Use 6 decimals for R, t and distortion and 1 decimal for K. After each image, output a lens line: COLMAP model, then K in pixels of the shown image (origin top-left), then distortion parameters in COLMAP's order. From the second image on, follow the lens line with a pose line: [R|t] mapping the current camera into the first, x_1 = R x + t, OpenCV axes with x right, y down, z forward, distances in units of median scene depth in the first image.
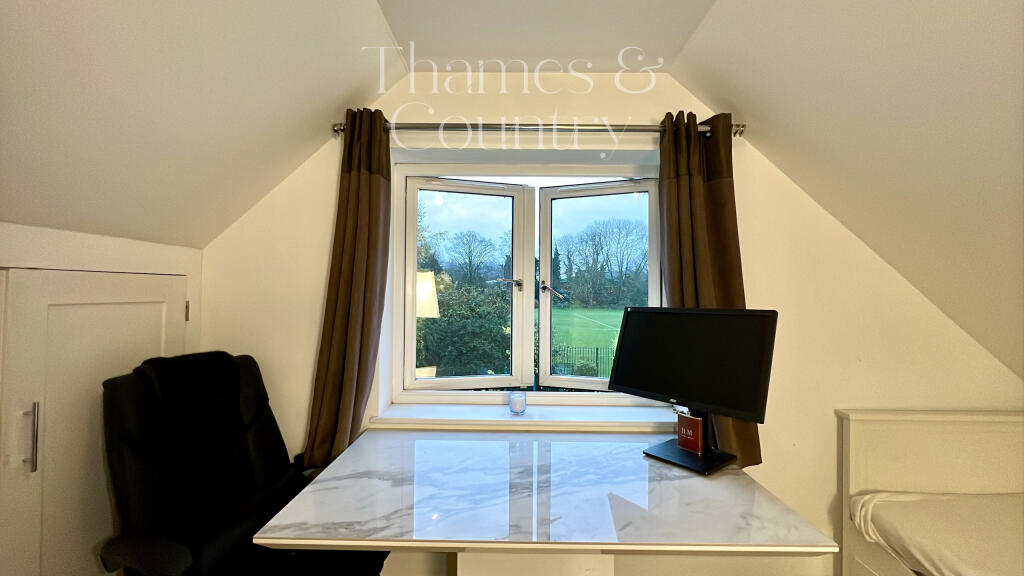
lens RADIAL K [[431.6, 0, 511.0], [0, 431.6, 289.0], [0, 0, 1]] dist [-0.001798, 0.000246]
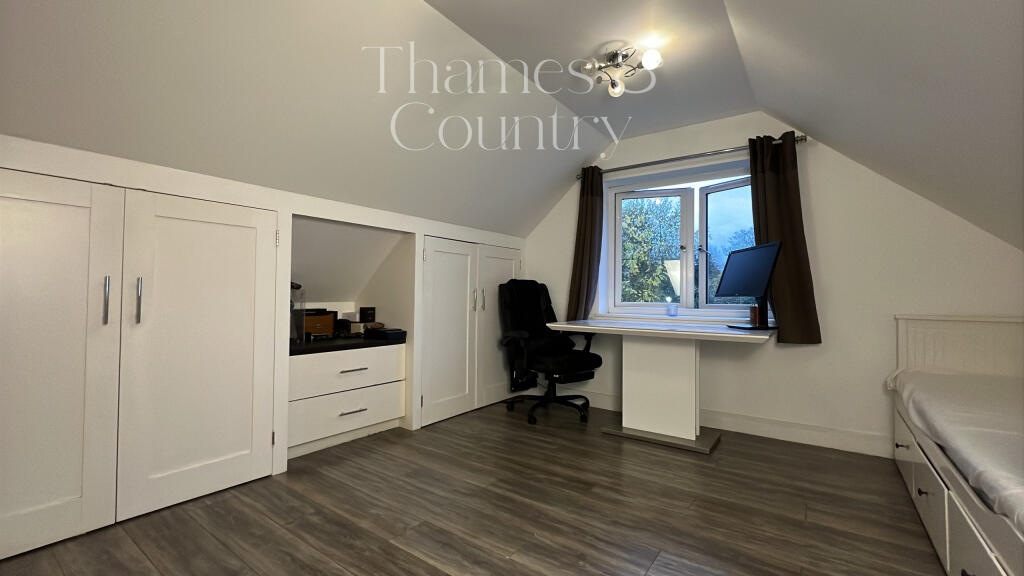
lens RADIAL K [[431.6, 0, 503.0], [0, 431.6, 288.6], [0, 0, 1]] dist [-0.001798, 0.000246]
pose [[0.802971, -0.013041, -0.595876, 0.563480], [0.002664, 0.999829, -0.018291, 0.214949], [0.596013, 0.013100, 0.802868, -0.929652]]
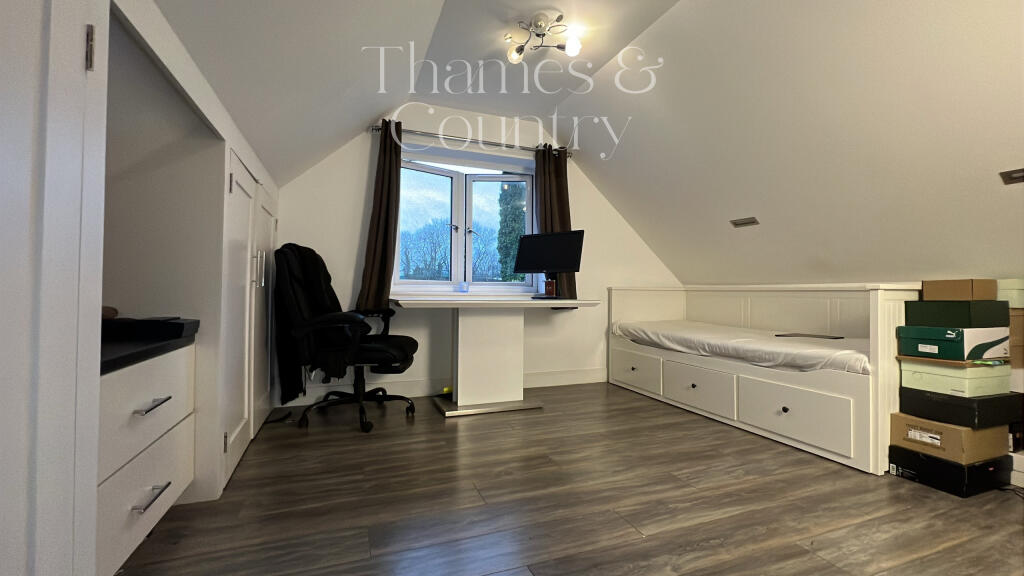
lens RADIAL K [[431.6, 0, 512.2], [0, 431.6, 290.6], [0, 0, 1]] dist [-0.001798, 0.000246]
pose [[0.930231, 0.002928, 0.366962, -0.507435], [-0.005951, 0.999957, 0.007106, 0.280942], [-0.366925, -0.008794, 0.930209, -0.870111]]
